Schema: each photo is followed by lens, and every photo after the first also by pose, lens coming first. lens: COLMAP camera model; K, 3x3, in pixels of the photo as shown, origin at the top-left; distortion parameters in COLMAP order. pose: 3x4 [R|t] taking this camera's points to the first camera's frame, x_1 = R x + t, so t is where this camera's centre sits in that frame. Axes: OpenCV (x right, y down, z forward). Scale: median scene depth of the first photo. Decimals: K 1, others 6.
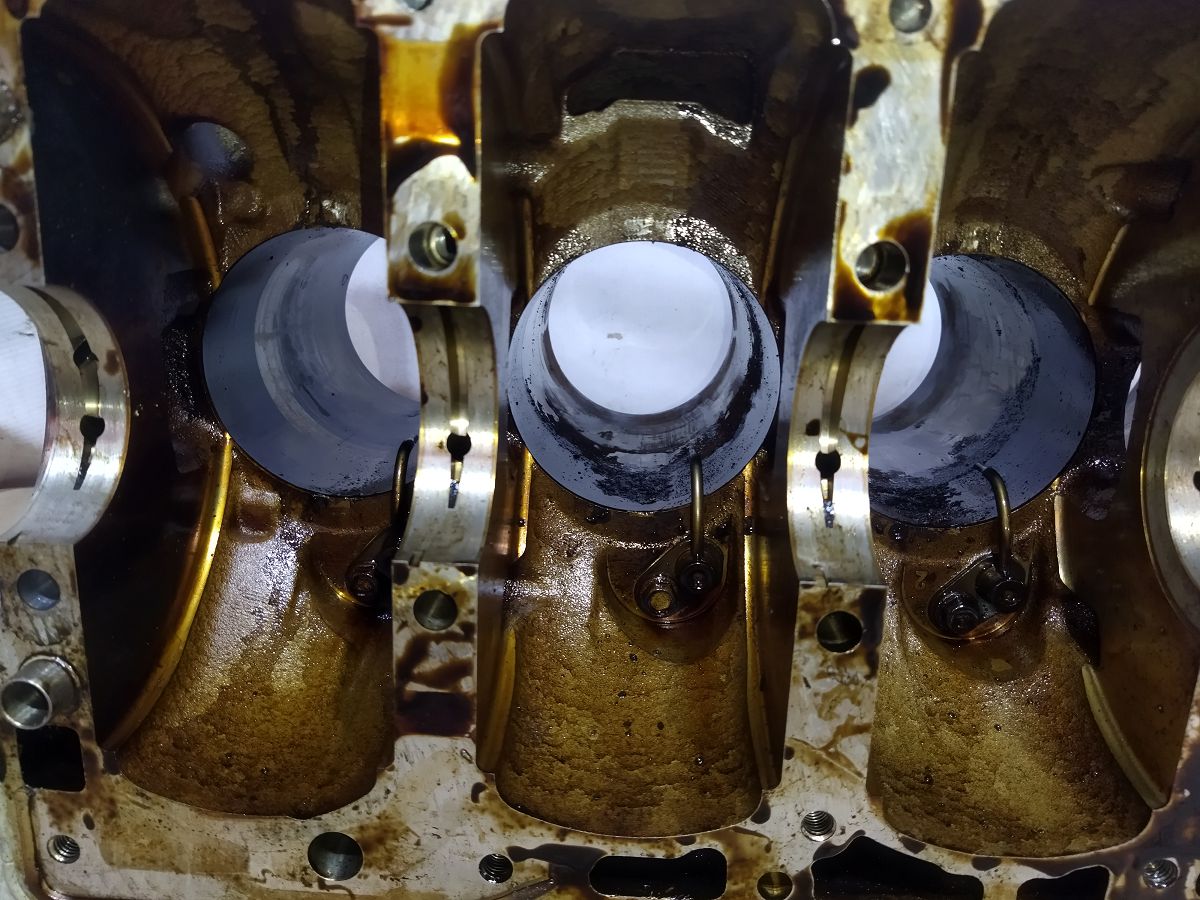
lens RADIAL K [[914.7, 0, 601.6], [0, 914.7, 465.7], [0, 0, 1]] dist [0.092569, -0.160042]
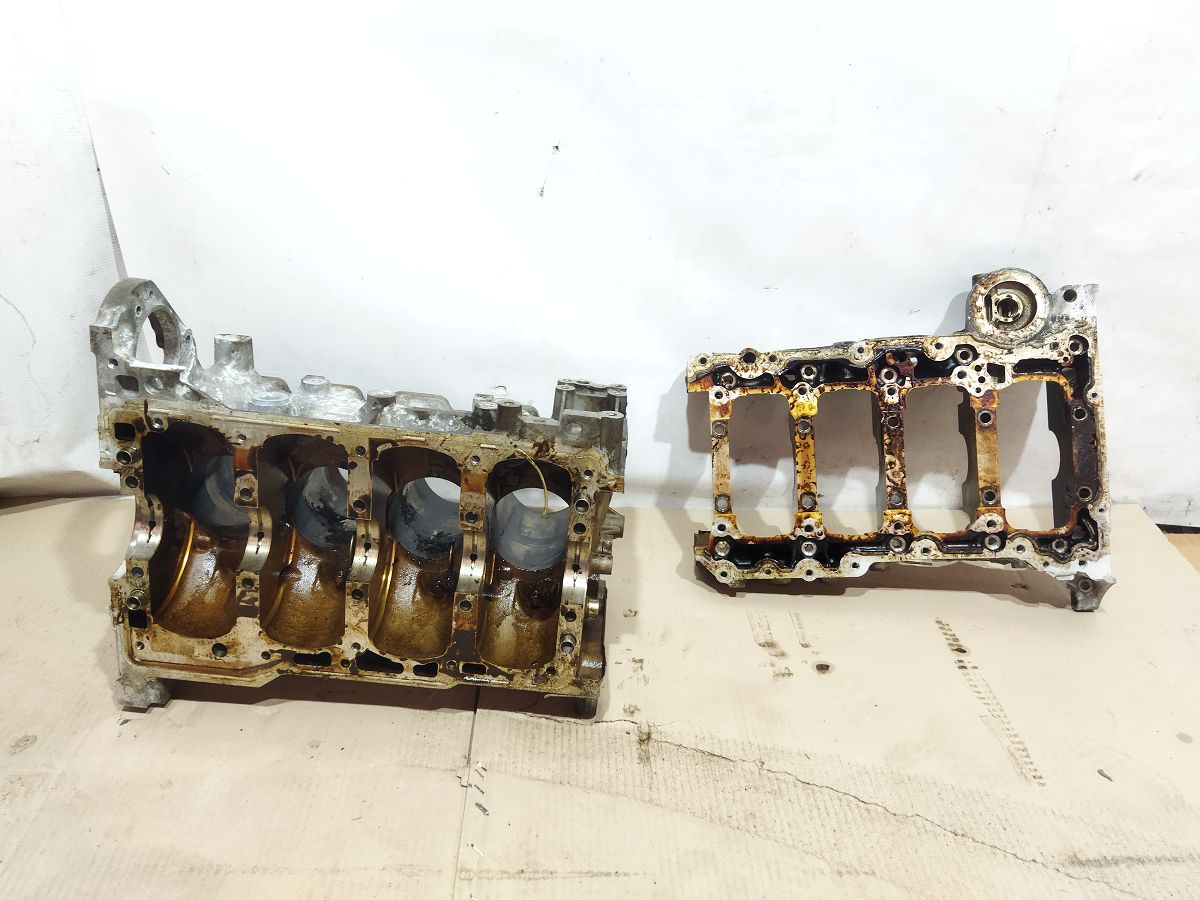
lens RADIAL K [[882.1, 0, 600.0], [0, 882.1, 450.0], [0, 0, 1]] dist [0.032635, -0.001642]
pose [[0.997863, 0.054889, 0.035439, 1.007502], [-0.056584, 0.997208, 0.048730, -0.591419], [-0.032665, -0.050631, 0.998183, -2.413605]]
